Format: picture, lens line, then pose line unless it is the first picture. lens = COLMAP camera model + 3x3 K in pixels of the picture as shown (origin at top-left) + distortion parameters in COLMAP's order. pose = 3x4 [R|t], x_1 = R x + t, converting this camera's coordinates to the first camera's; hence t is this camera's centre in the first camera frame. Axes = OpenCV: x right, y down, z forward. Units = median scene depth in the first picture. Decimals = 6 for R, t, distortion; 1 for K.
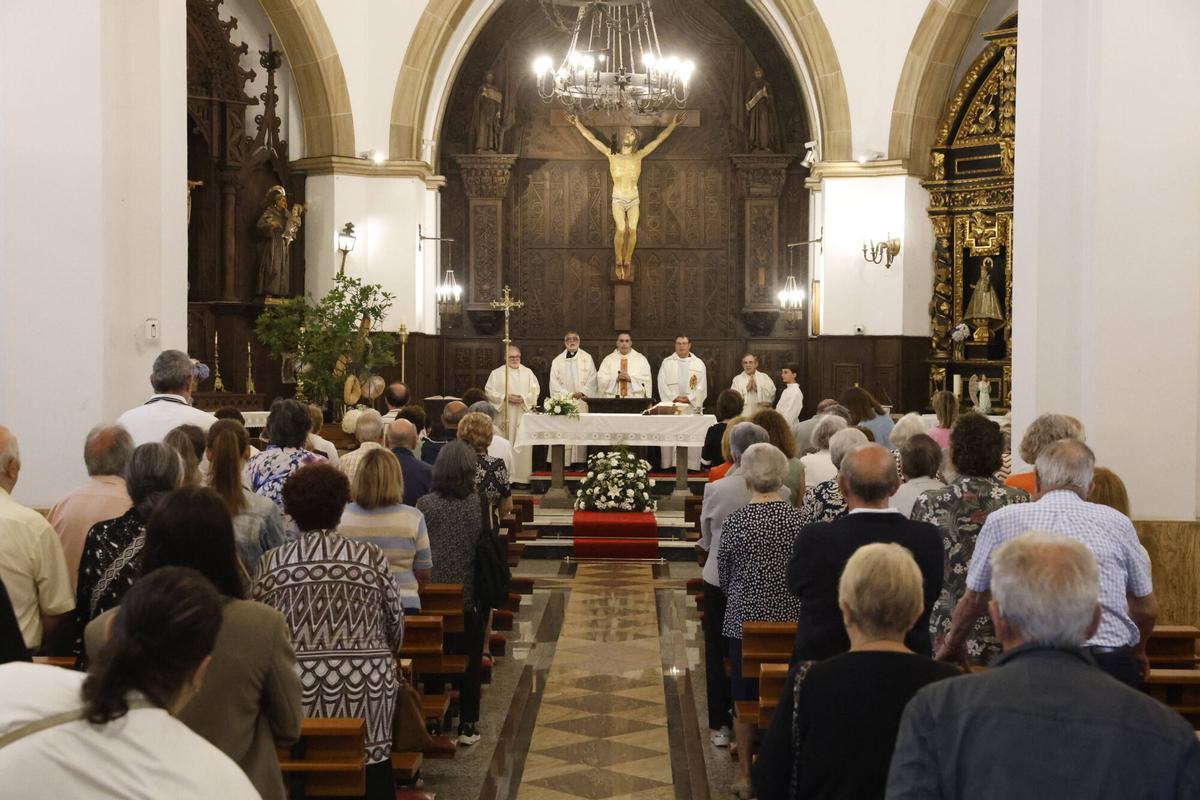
lens RADIAL K [[2329.7, 0, 600.0], [0, 2329.7, 400.0], [0, 0, 1]] dist [0.250604, 0.056234]
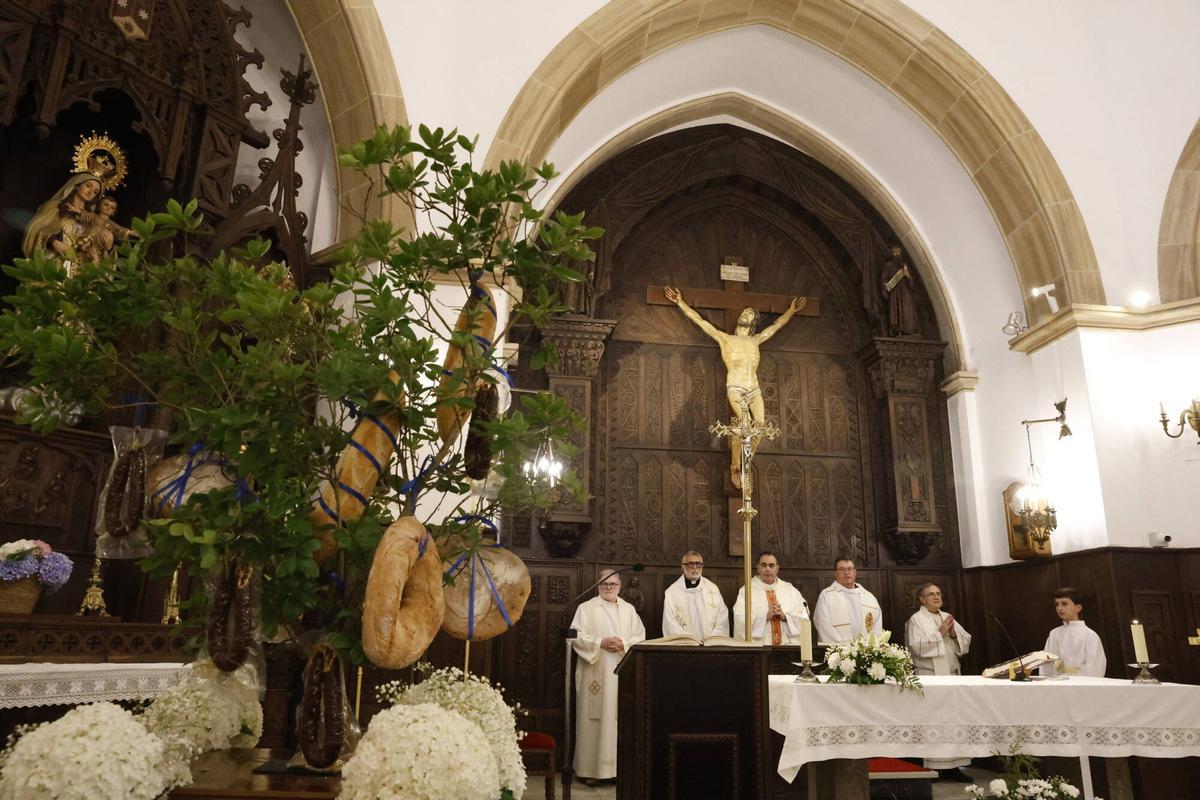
lens RADIAL K [[821.5, 0, 592.0], [0, 821.5, 405.1], [0, 0, 1]] dist [-0.117150, 0.095199]
pose [[0.987468, 0.056120, 0.147507, -0.081954], [-0.011643, 0.958000, -0.286533, 0.000122], [-0.157391, 0.281225, 0.946647, 0.749171]]
